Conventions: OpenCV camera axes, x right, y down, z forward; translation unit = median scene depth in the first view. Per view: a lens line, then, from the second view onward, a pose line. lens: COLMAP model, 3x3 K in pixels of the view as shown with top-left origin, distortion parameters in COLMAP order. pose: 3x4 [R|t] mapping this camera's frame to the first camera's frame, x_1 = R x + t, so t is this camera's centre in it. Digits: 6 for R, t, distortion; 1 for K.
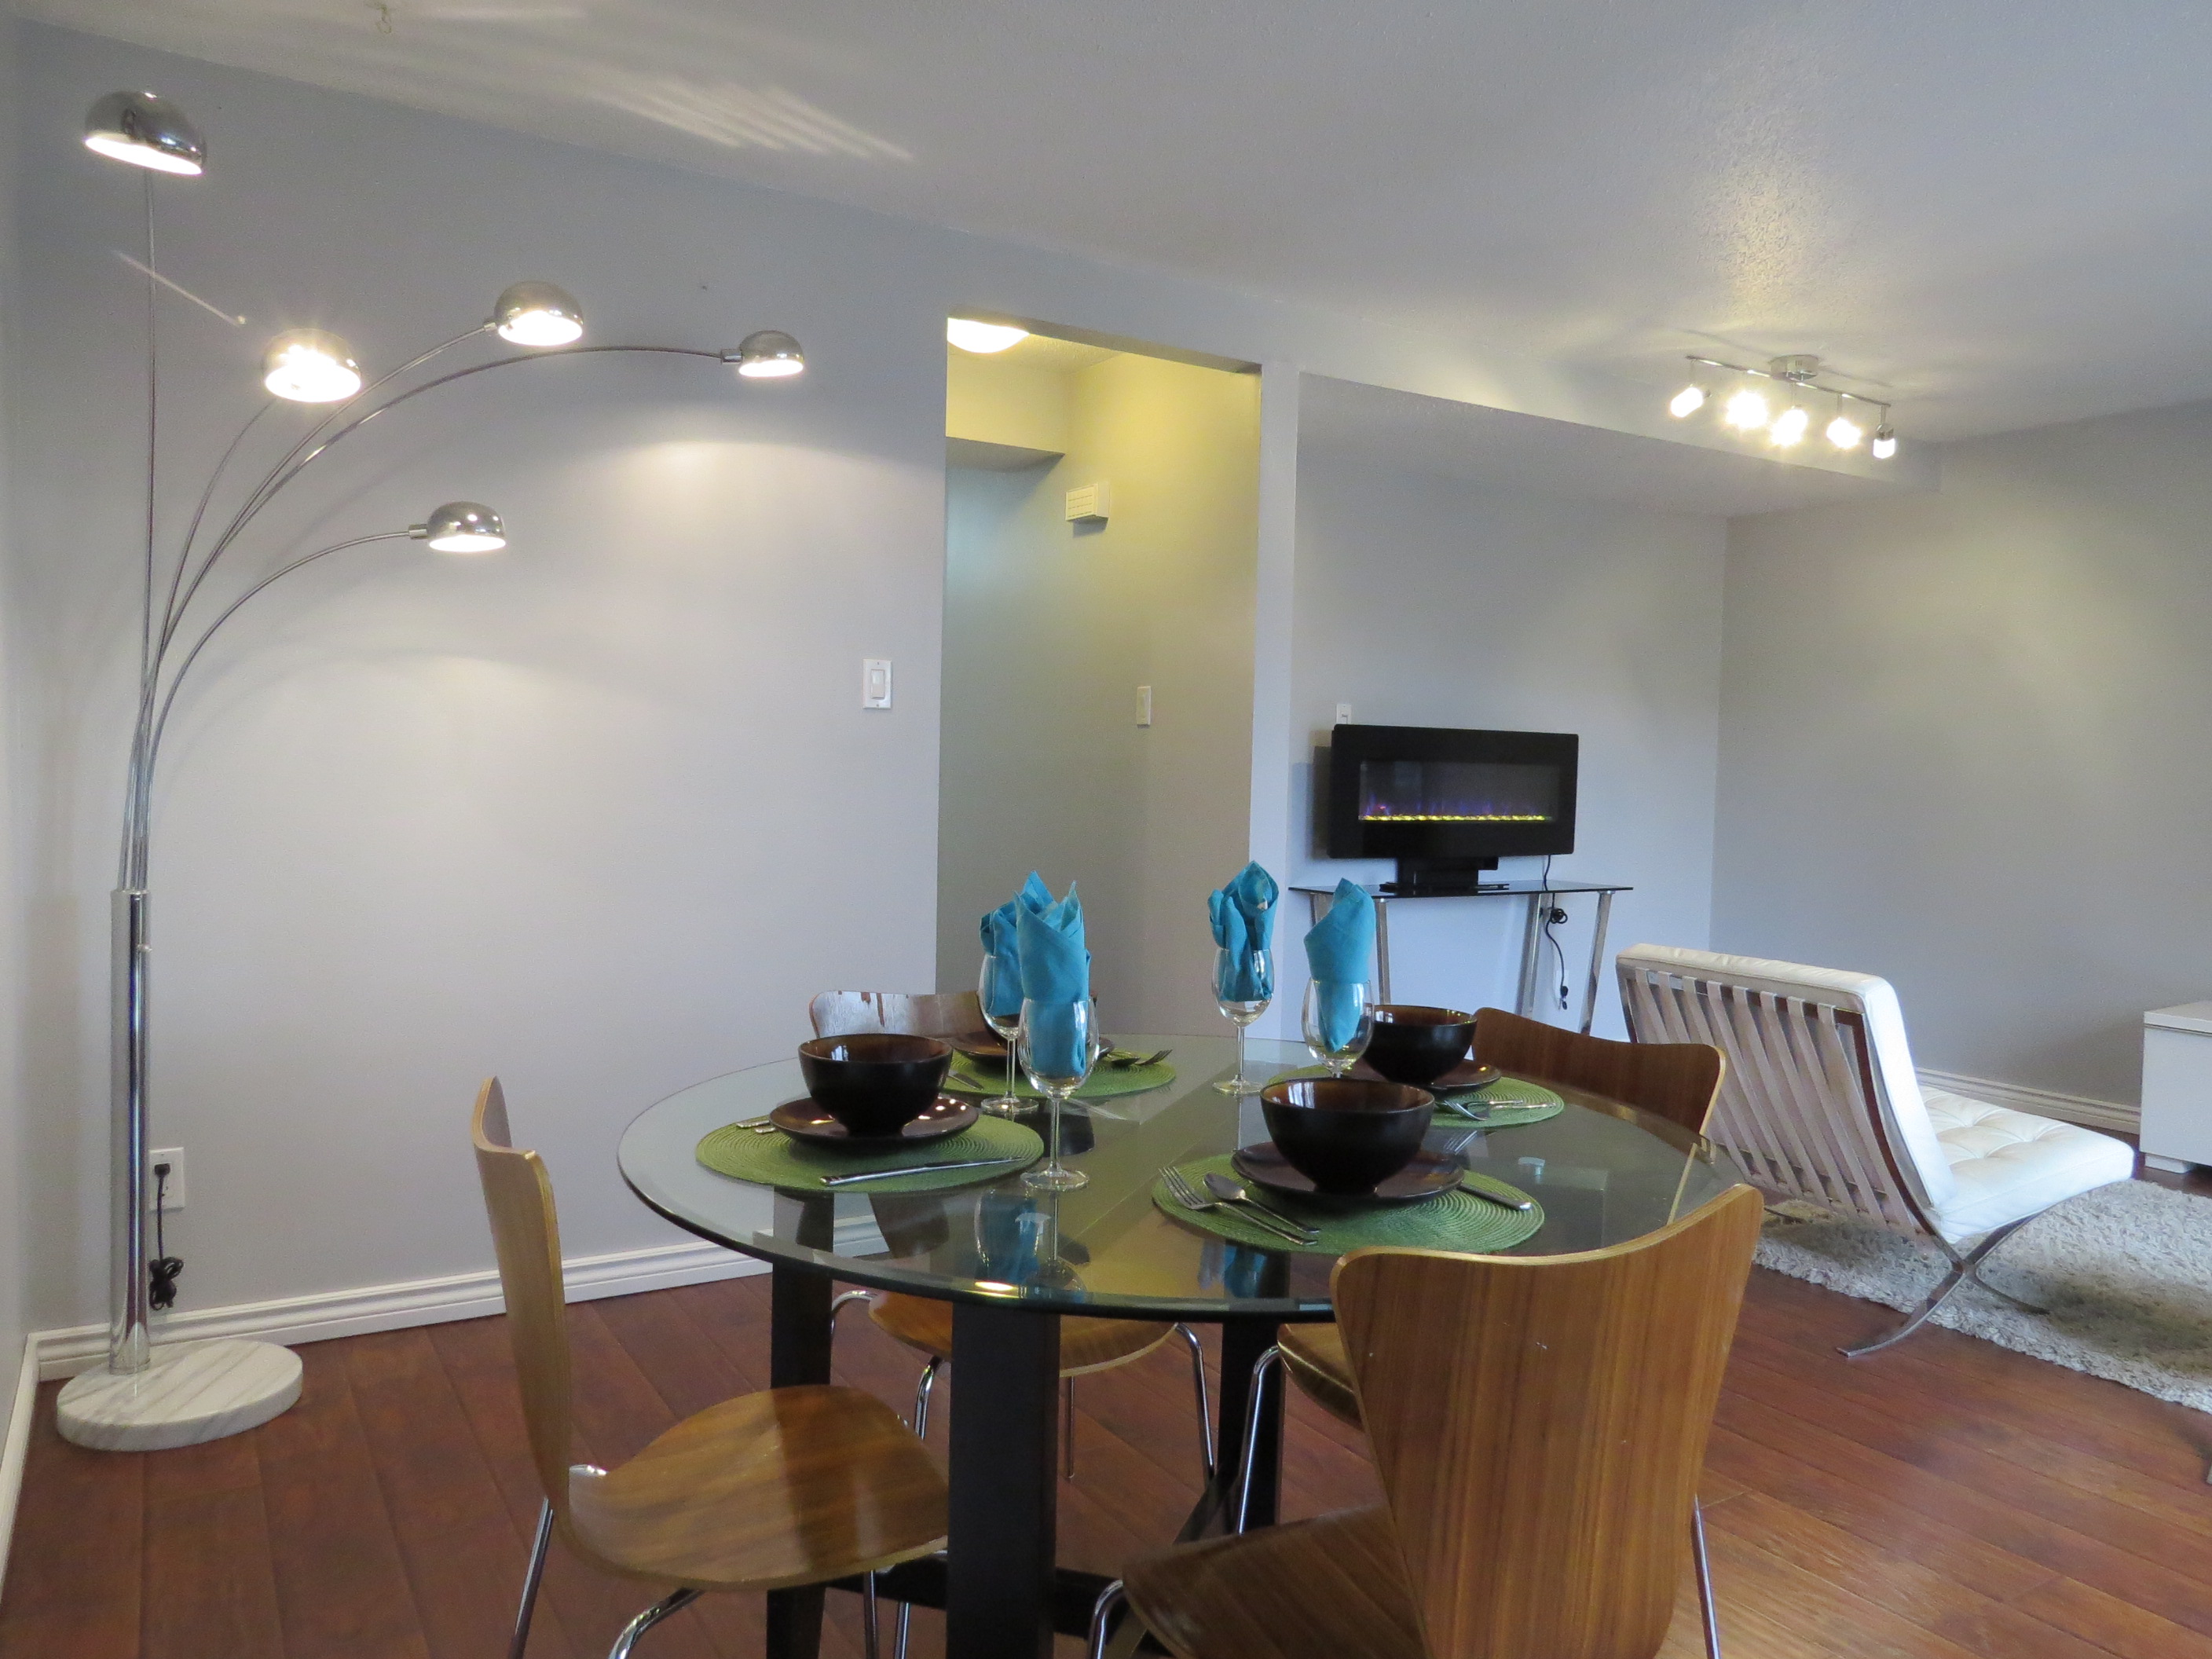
lens RADIAL K [[1589.0, 0, 1106.0], [0, 1589.0, 829.5], [0, 0, 1]] dist [-0.018764, 0.011673]
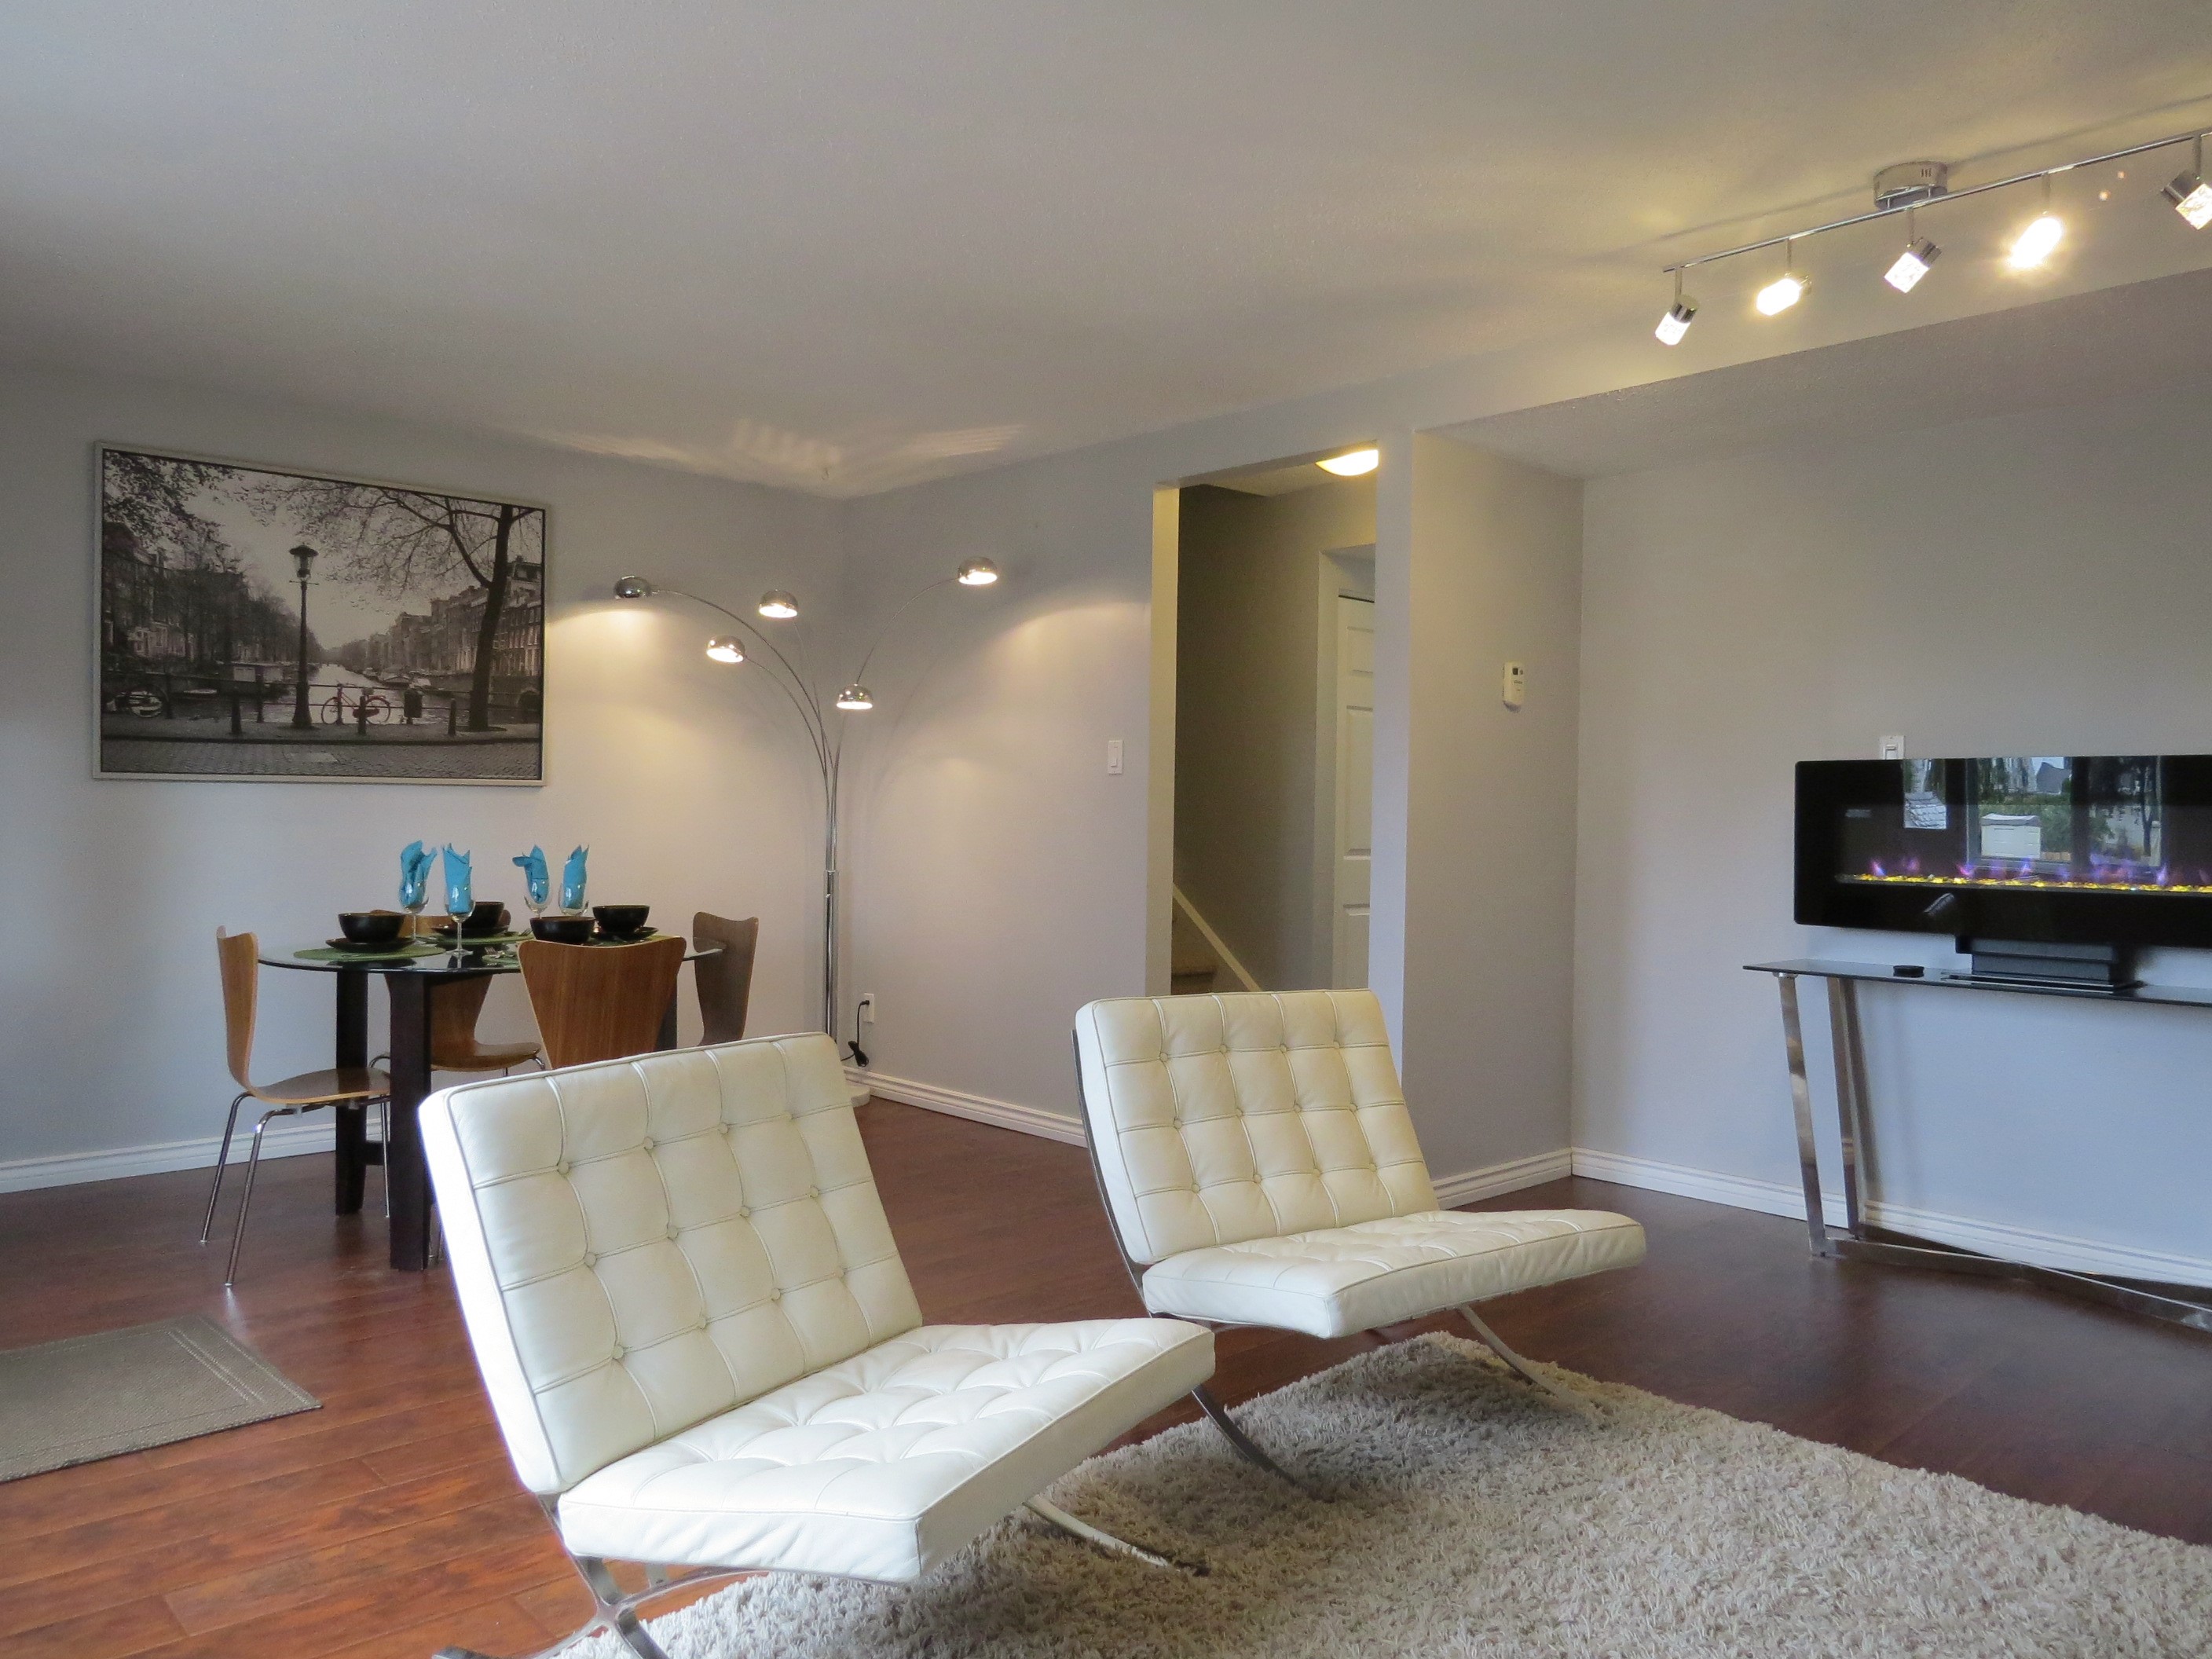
lens RADIAL K [[1589.0, 0, 1106.0], [0, 1589.0, 829.5], [0, 0, 1]] dist [-0.018764, 0.011673]
pose [[0.186507, -0.011863, -0.982382, 1.297502], [-0.050083, 0.998512, -0.021566, 0.006854], [0.981176, 0.053222, 0.185635, 0.724614]]
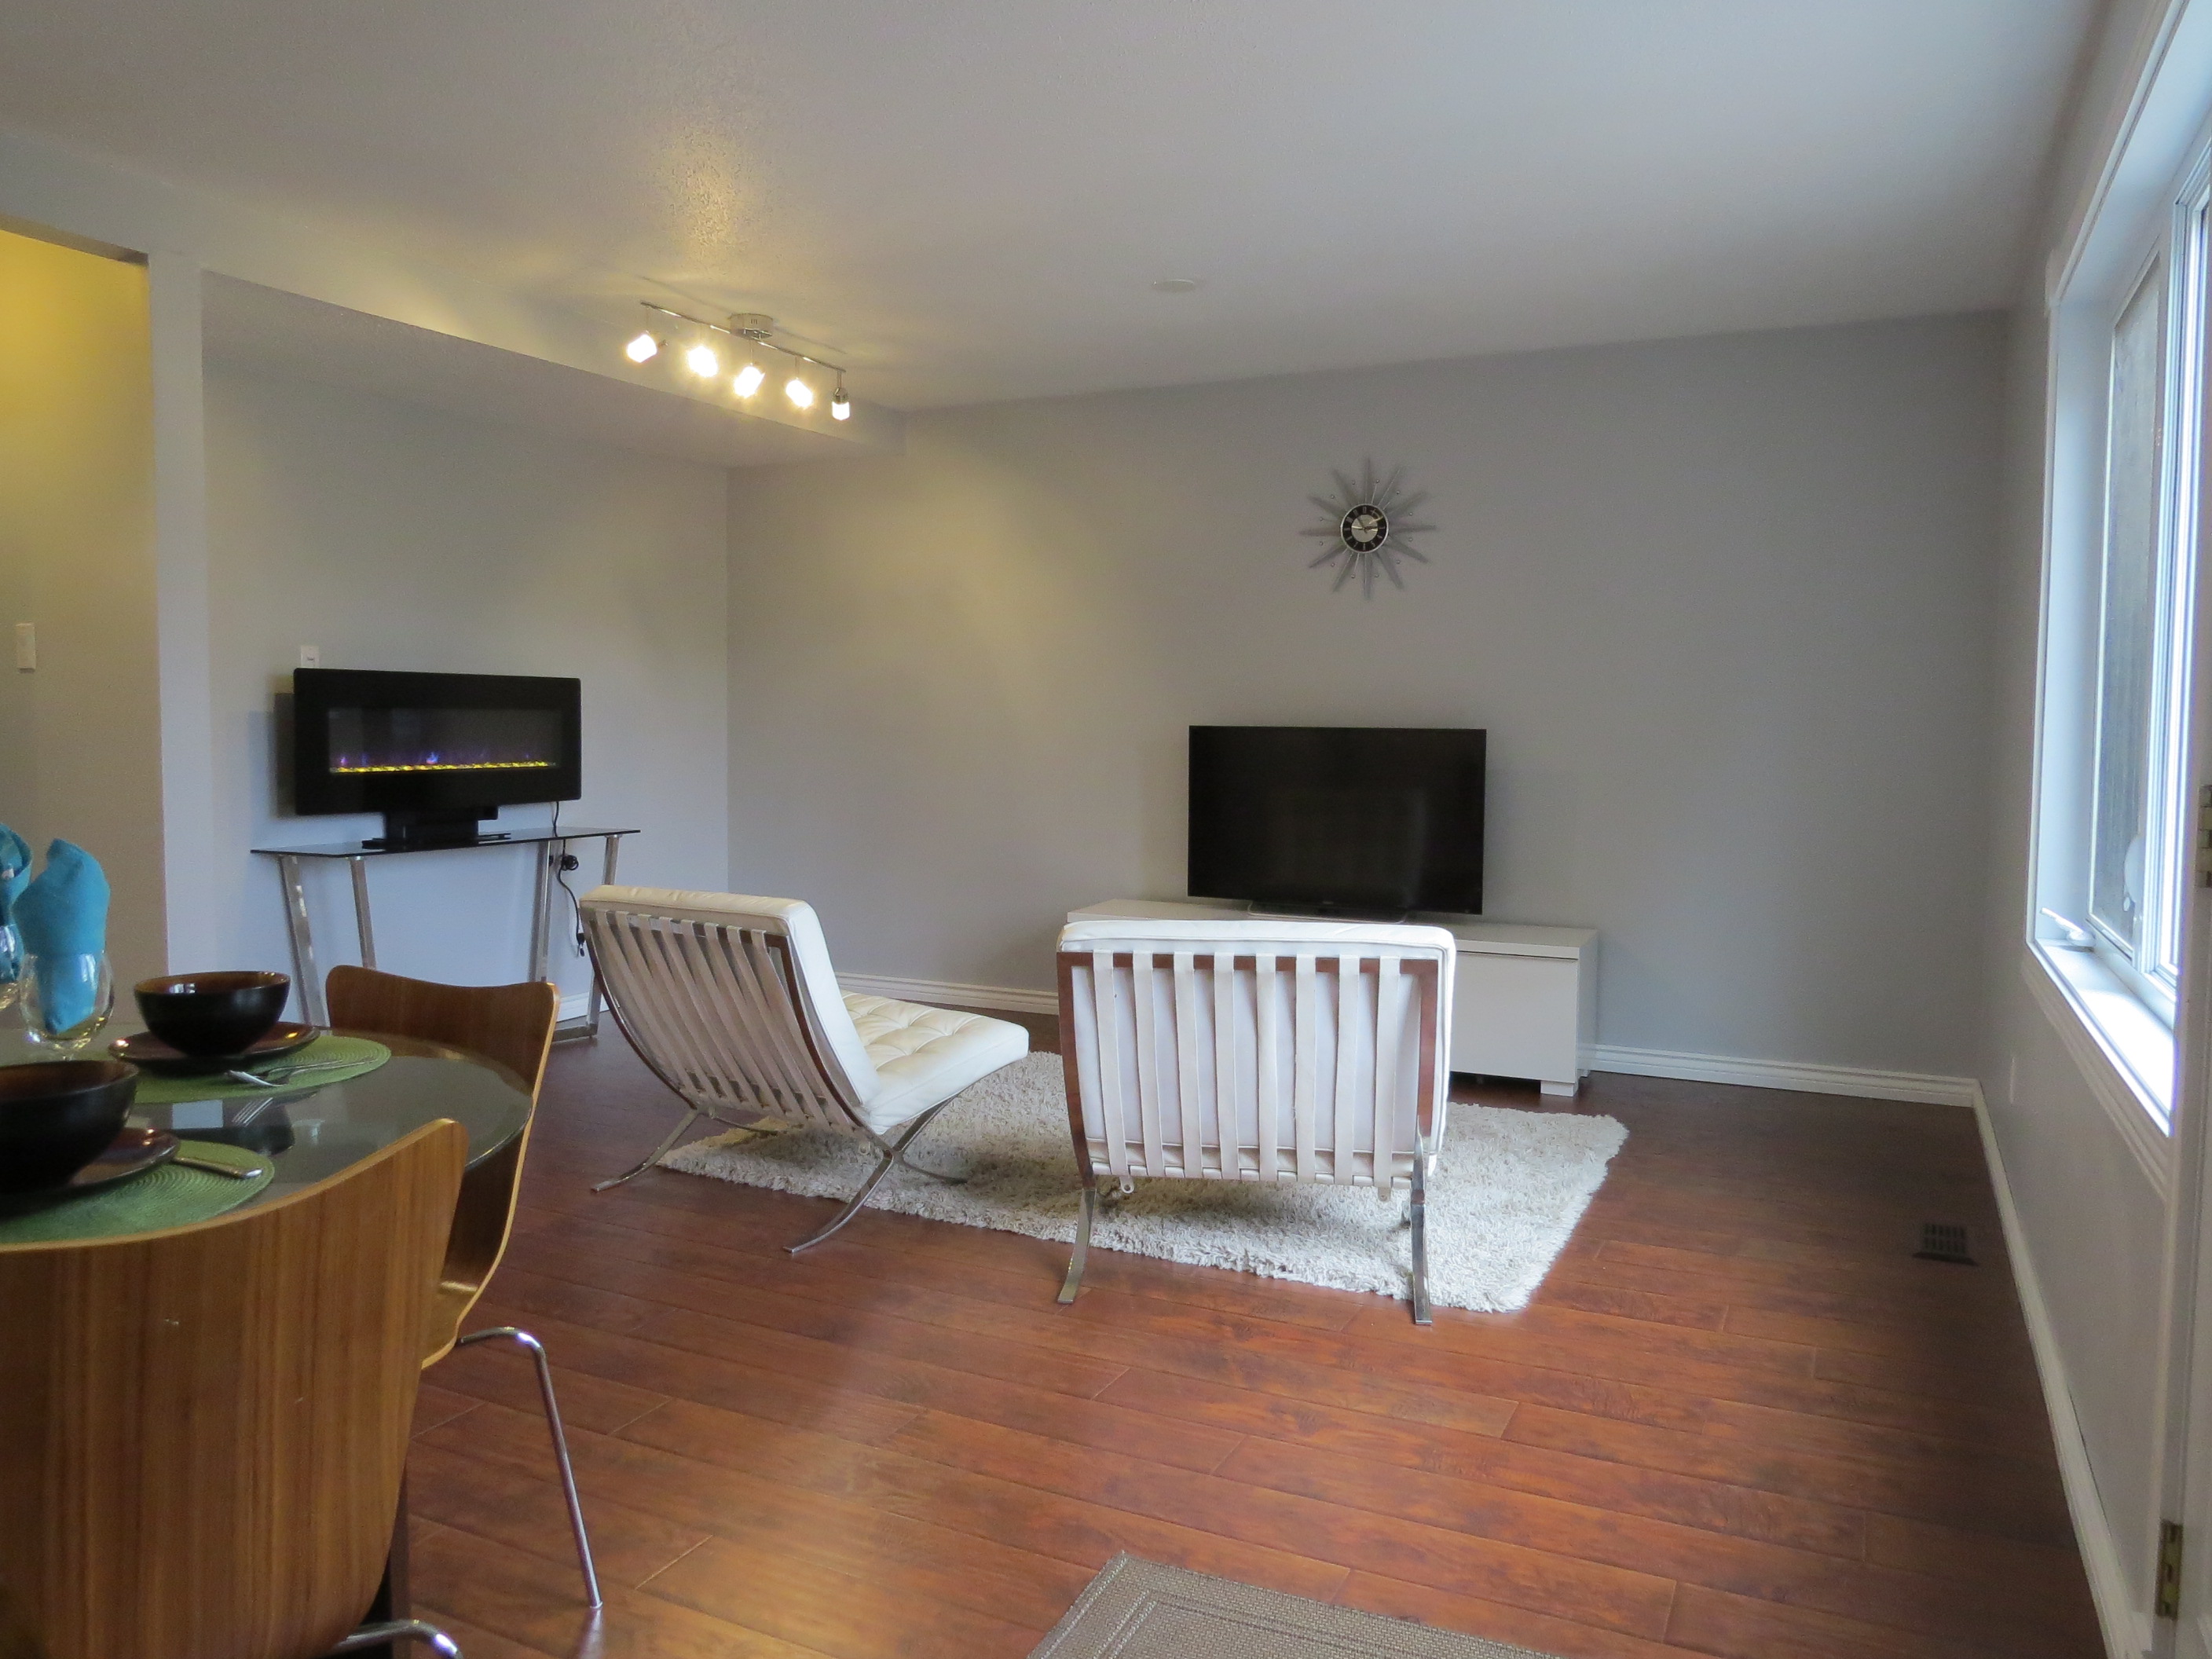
lens RADIAL K [[1589.0, 0, 1106.0], [0, 1589.0, 829.5], [0, 0, 1]] dist [-0.018764, 0.011673]
pose [[0.850542, -0.052585, 0.523271, 0.087444], [0.034847, 0.998437, 0.043695, 0.003841], [-0.524751, -0.018929, 0.851045, -0.026641]]
